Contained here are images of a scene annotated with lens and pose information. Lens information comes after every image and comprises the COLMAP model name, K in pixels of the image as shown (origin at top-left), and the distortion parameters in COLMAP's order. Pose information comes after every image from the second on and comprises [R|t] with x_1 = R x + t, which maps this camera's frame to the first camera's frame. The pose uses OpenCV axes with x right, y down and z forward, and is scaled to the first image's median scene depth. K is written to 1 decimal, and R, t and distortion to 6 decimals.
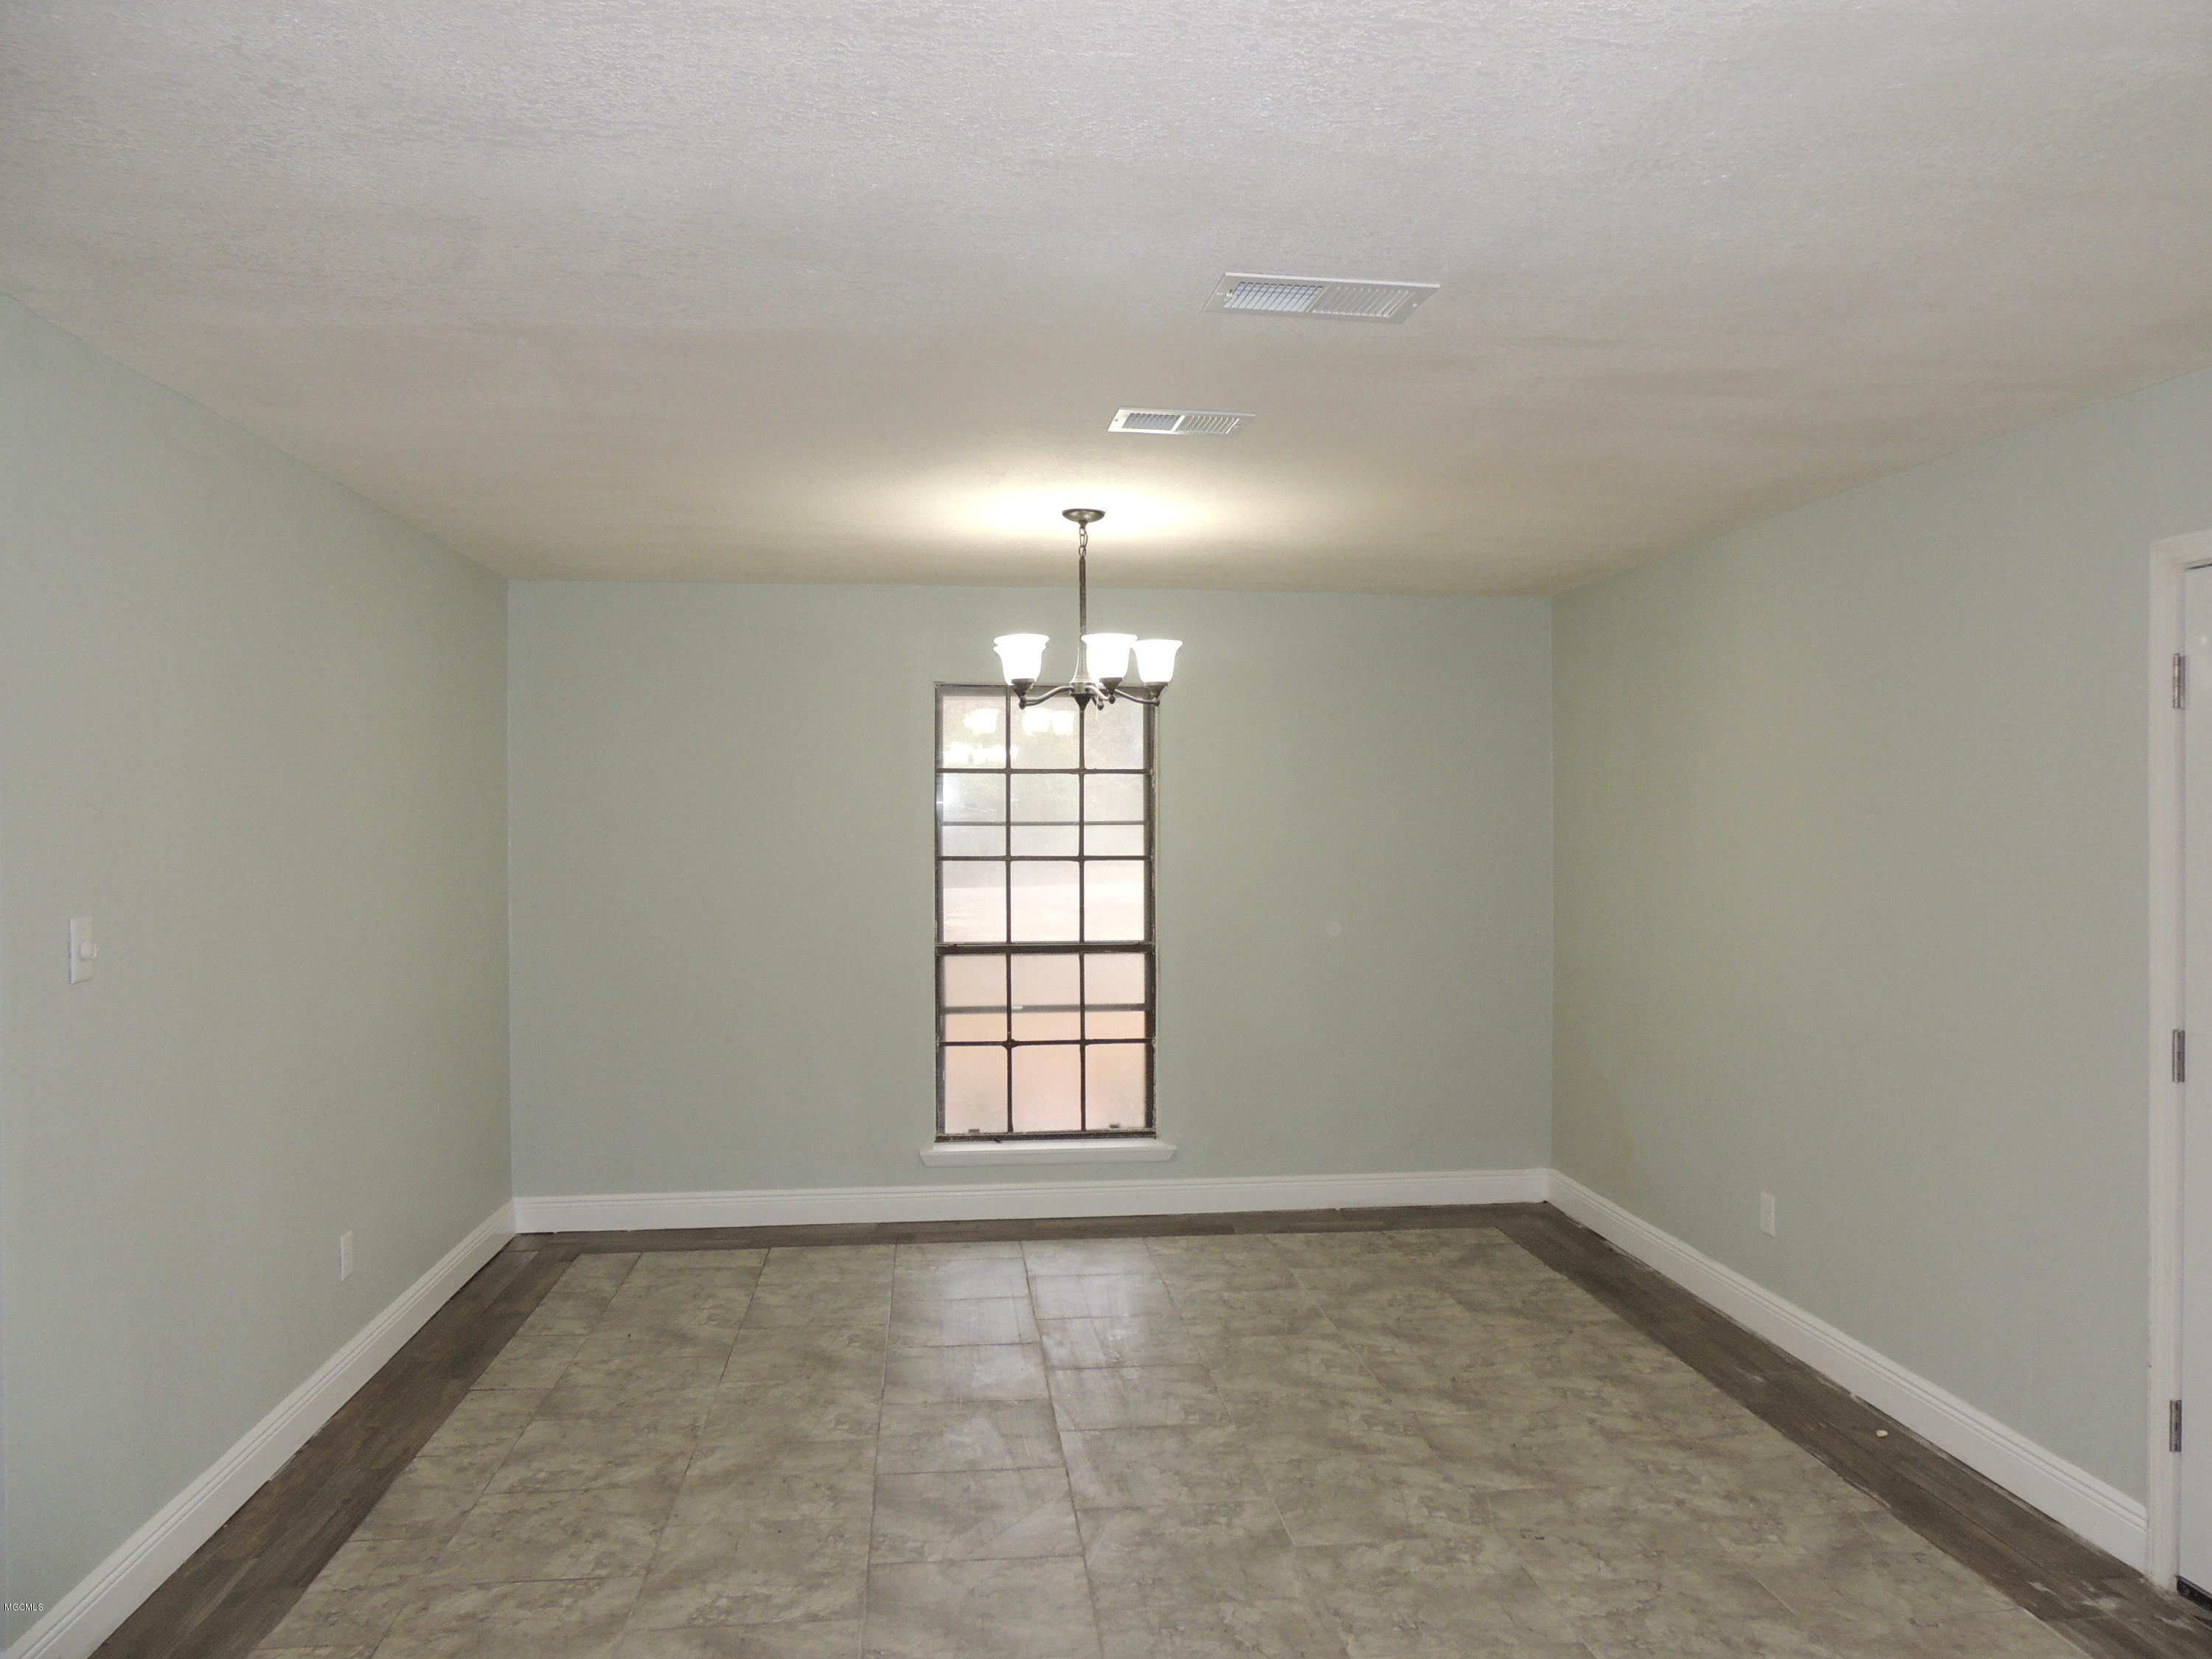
lens RADIAL K [[1558.0, 0, 1125.1], [0, 1558.0, 822.0], [0, 0, 1]] dist [-0.030654, -0.001279]
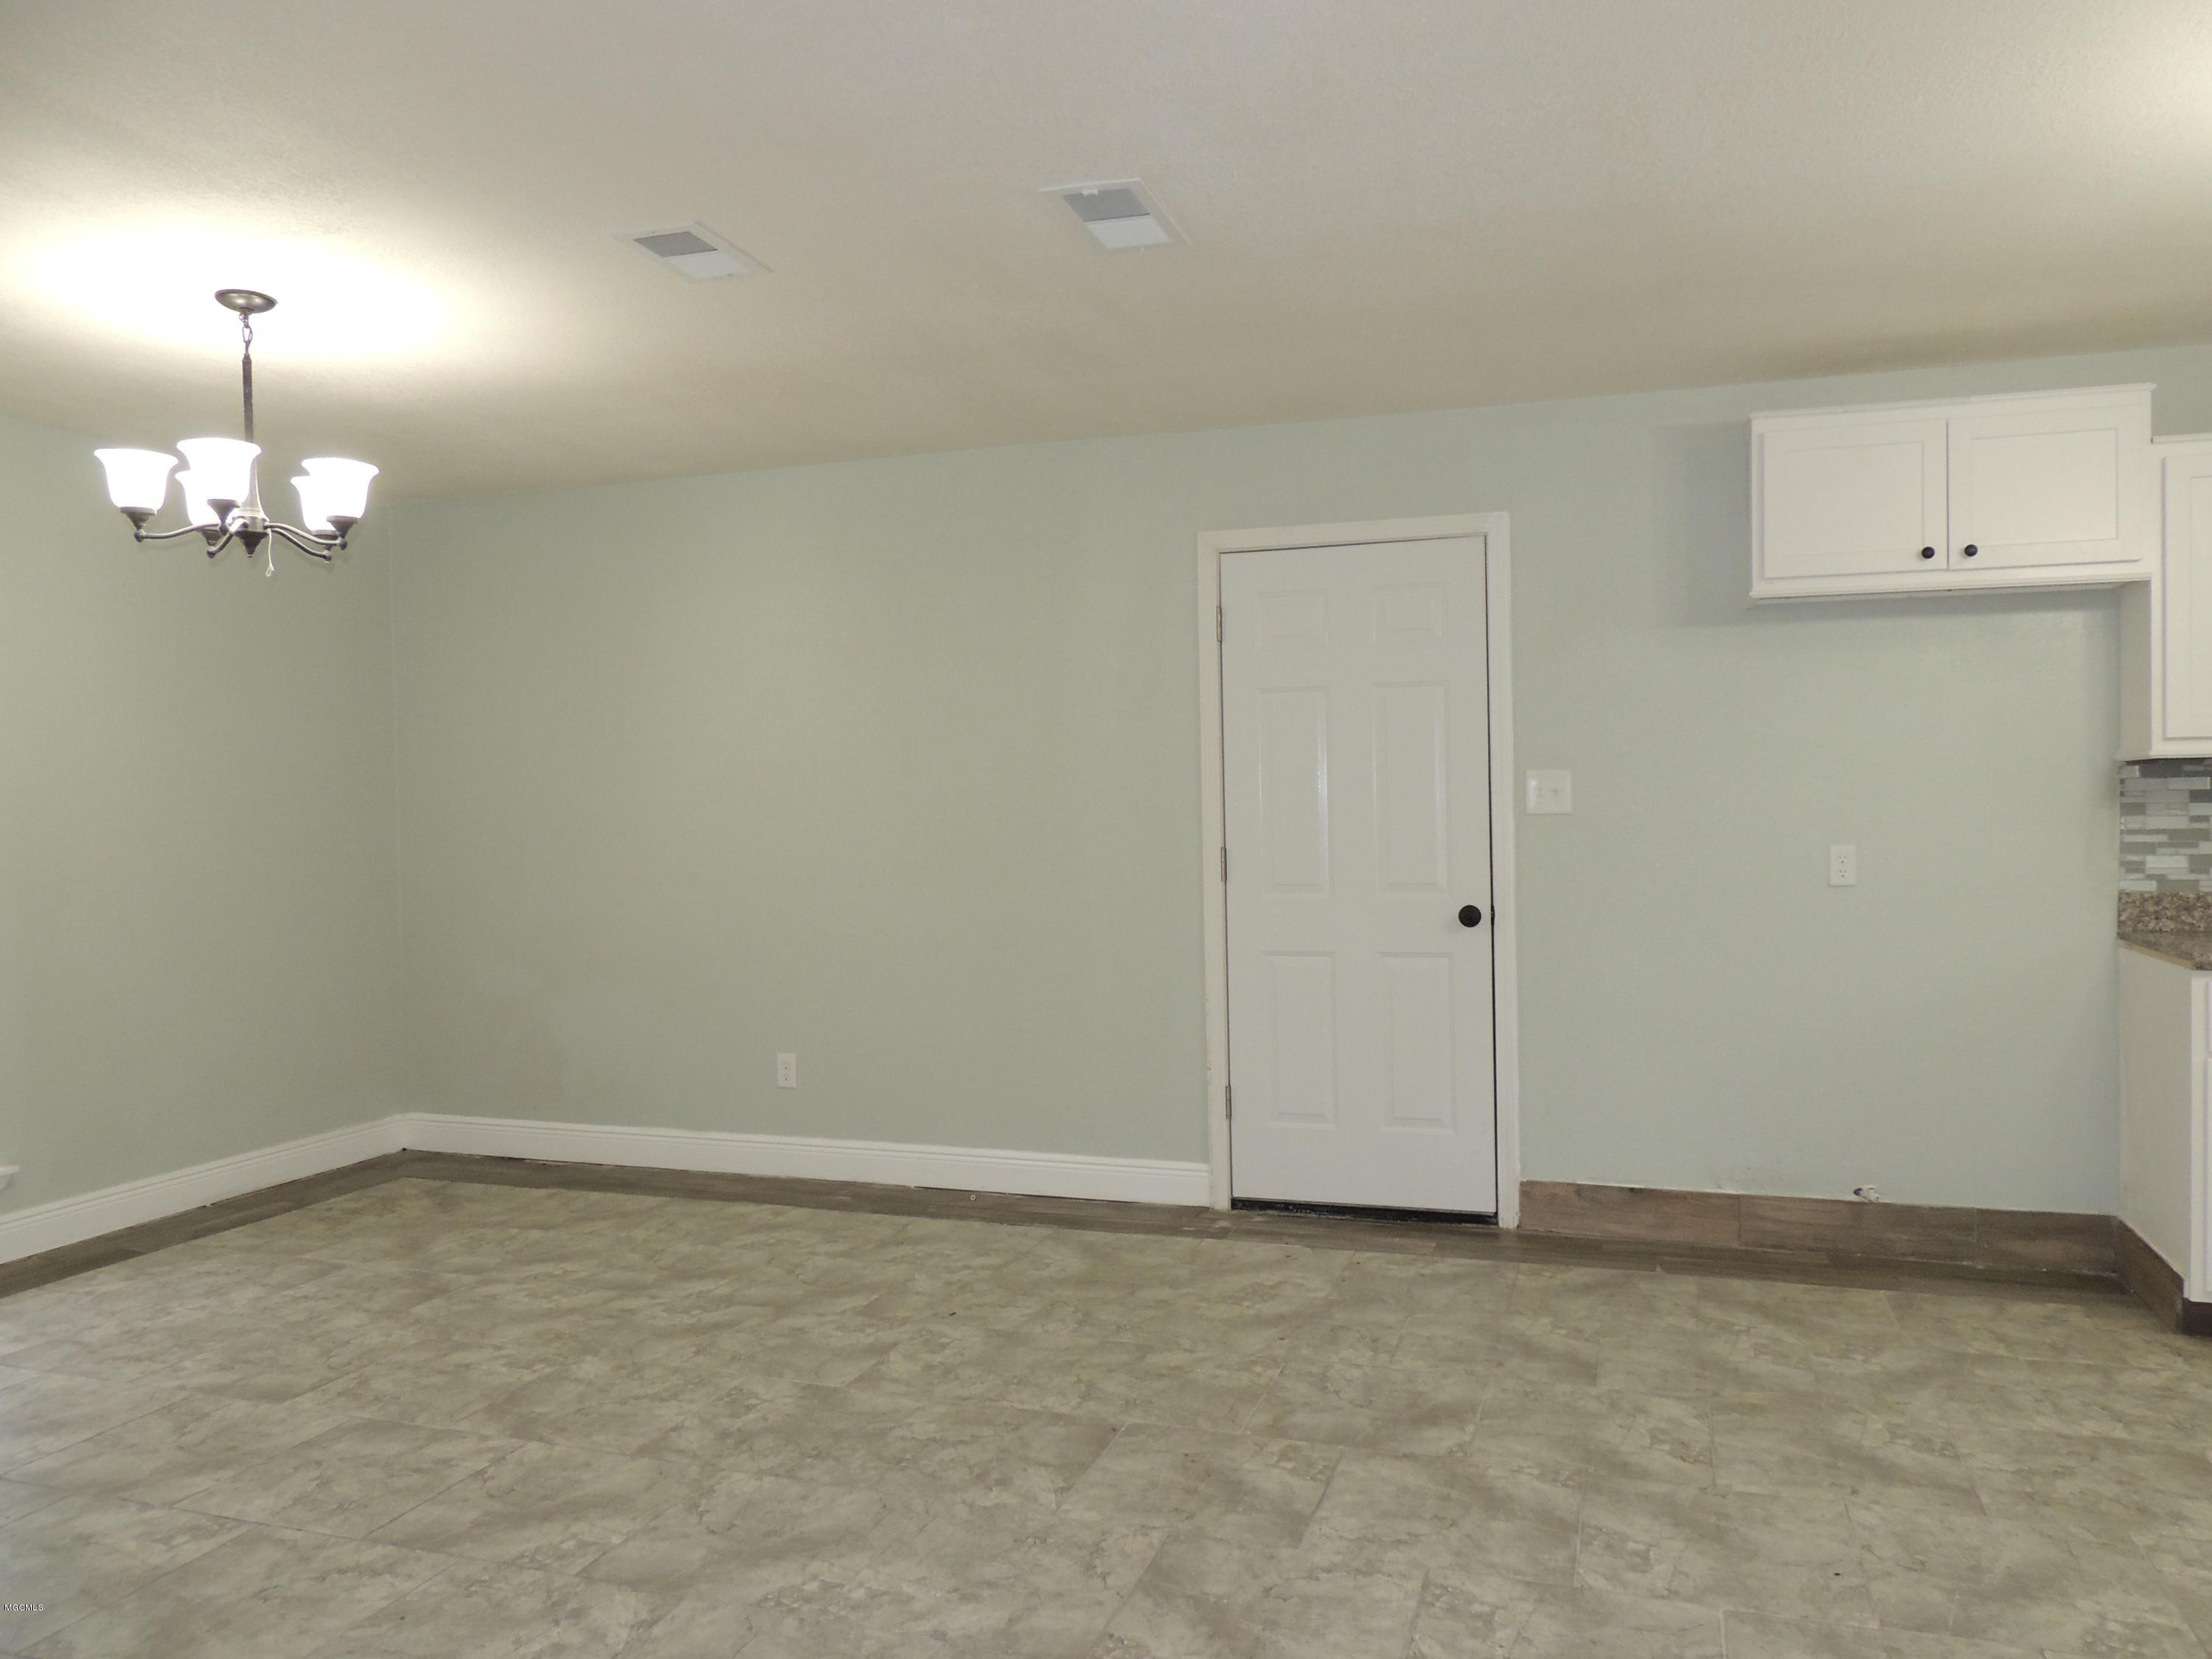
lens RADIAL K [[1558.0, 0, 1117.5], [0, 1558.0, 841.5], [0, 0, 1]] dist [-0.030654, -0.001279]
pose [[0.420351, -0.025370, 0.907007, -0.624753], [0.016269, 0.999659, 0.020422, 0.071338], [-0.907216, 0.006172, 0.420620, 0.330578]]
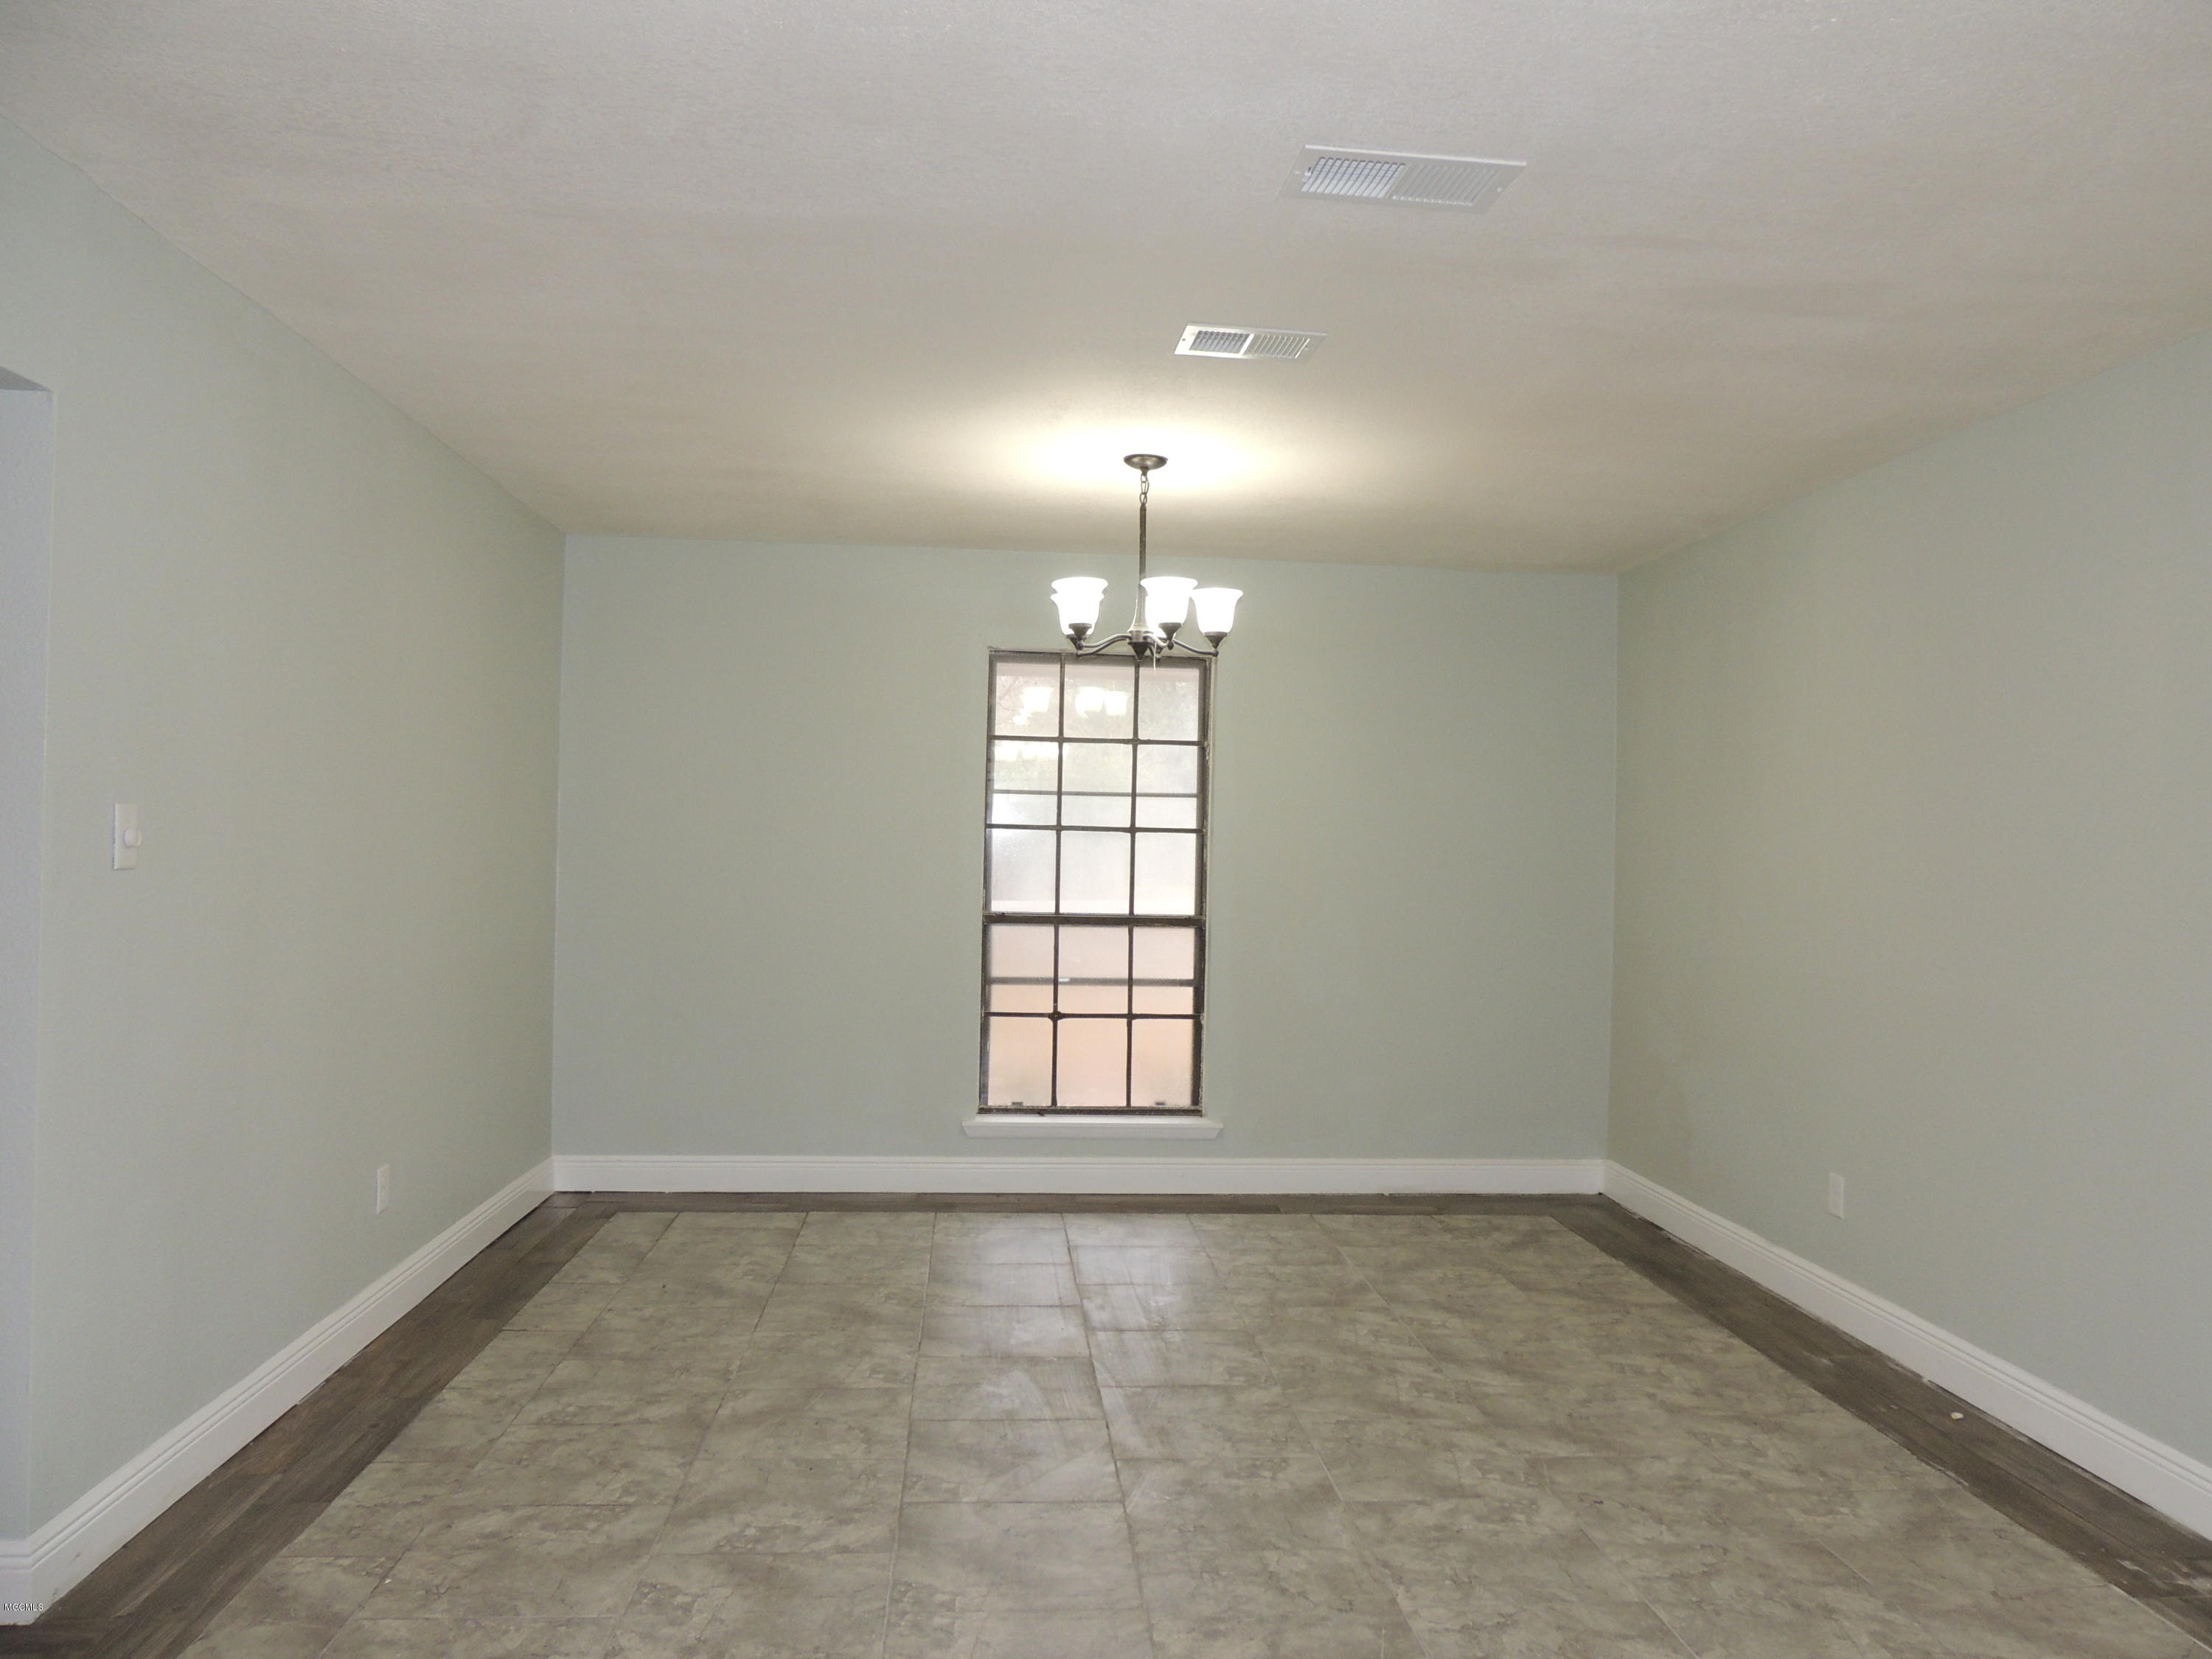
lens RADIAL K [[1558.0, 0, 1123.8], [0, 1558.0, 826.2], [0, 0, 1]] dist [-0.030654, -0.001279]
pose [[0.999258, 0.023315, -0.030659, -0.005469], [-0.023769, 0.999612, -0.014505, 0.055103], [0.030309, 0.015223, 0.999425, 0.022015]]
